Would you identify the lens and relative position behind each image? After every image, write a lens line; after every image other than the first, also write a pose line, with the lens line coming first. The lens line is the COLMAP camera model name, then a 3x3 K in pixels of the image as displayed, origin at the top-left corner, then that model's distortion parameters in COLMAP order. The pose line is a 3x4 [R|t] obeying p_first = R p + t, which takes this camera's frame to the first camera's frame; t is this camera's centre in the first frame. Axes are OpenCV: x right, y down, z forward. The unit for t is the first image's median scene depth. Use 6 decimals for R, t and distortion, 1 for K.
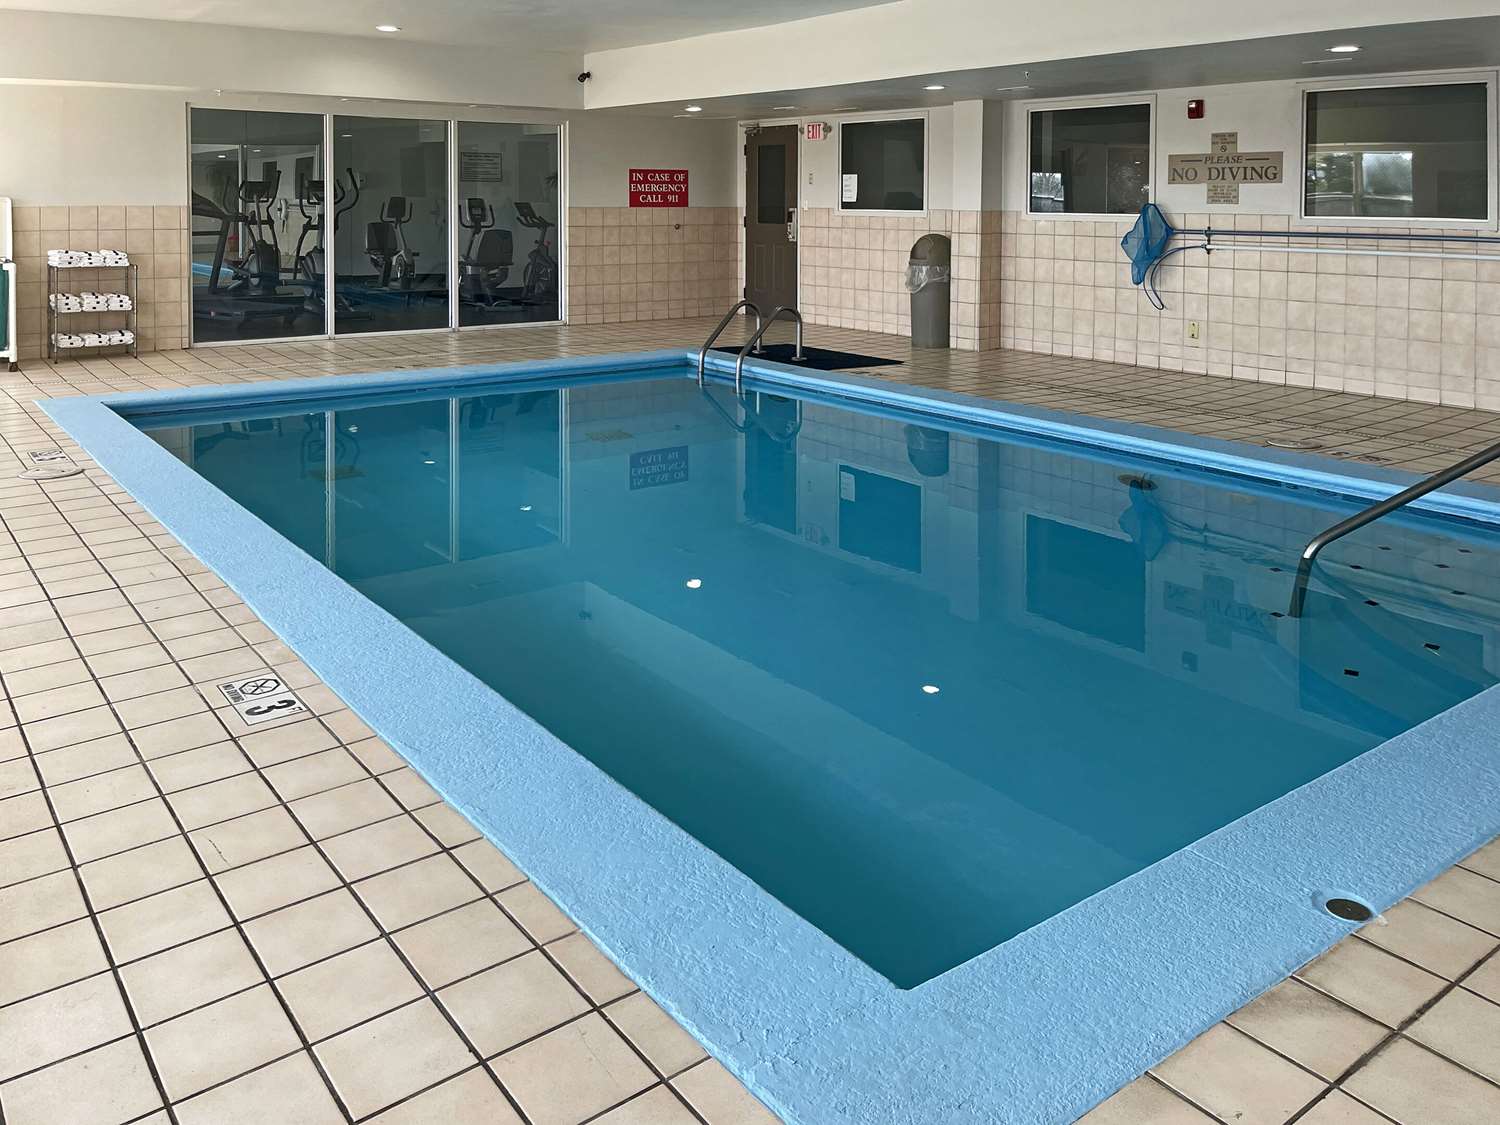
lens RADIAL K [[1147.2, 0, 750.0], [0, 1147.2, 562.5], [0, 0, 1]] dist [0.001322, -0.007024]
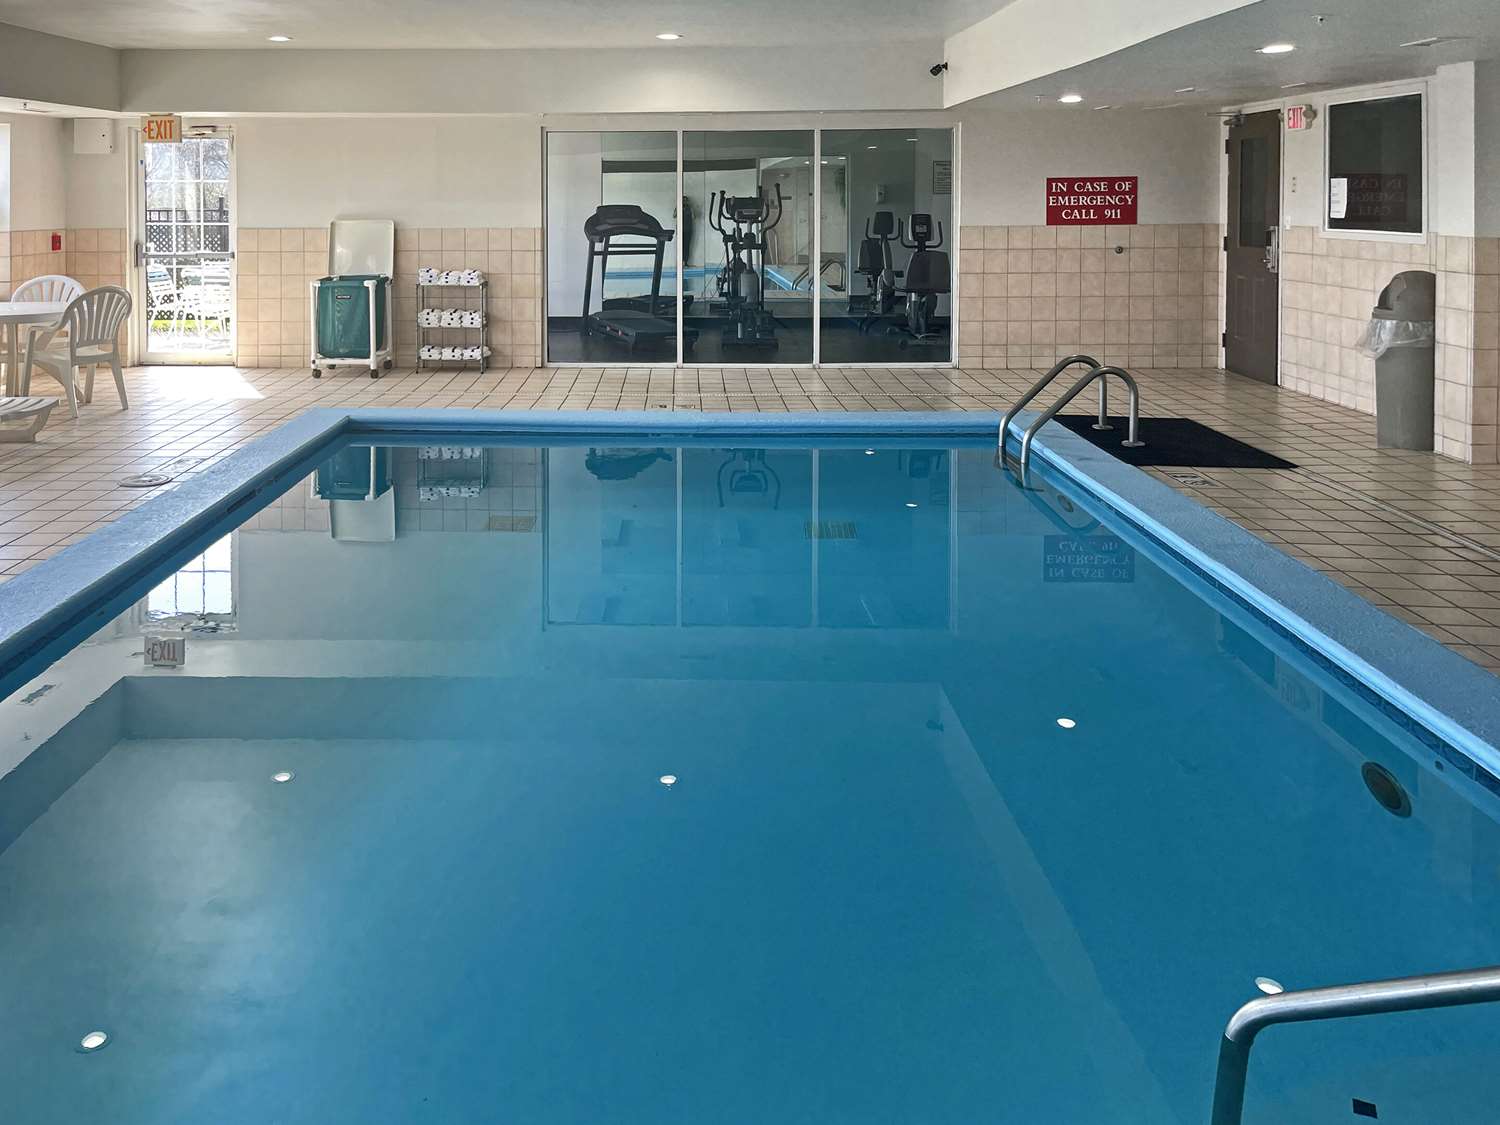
lens RADIAL K [[1255.9, 0, 751.0], [0, 1255.9, 476.9], [0, 0, 1]] dist [0.004175, -0.007578]
pose [[0.768879, 0.125987, -0.626859, 0.299436], [-0.180425, 0.983304, -0.023676, -0.086918], [0.613410, 0.131305, 0.778773, 0.239714]]
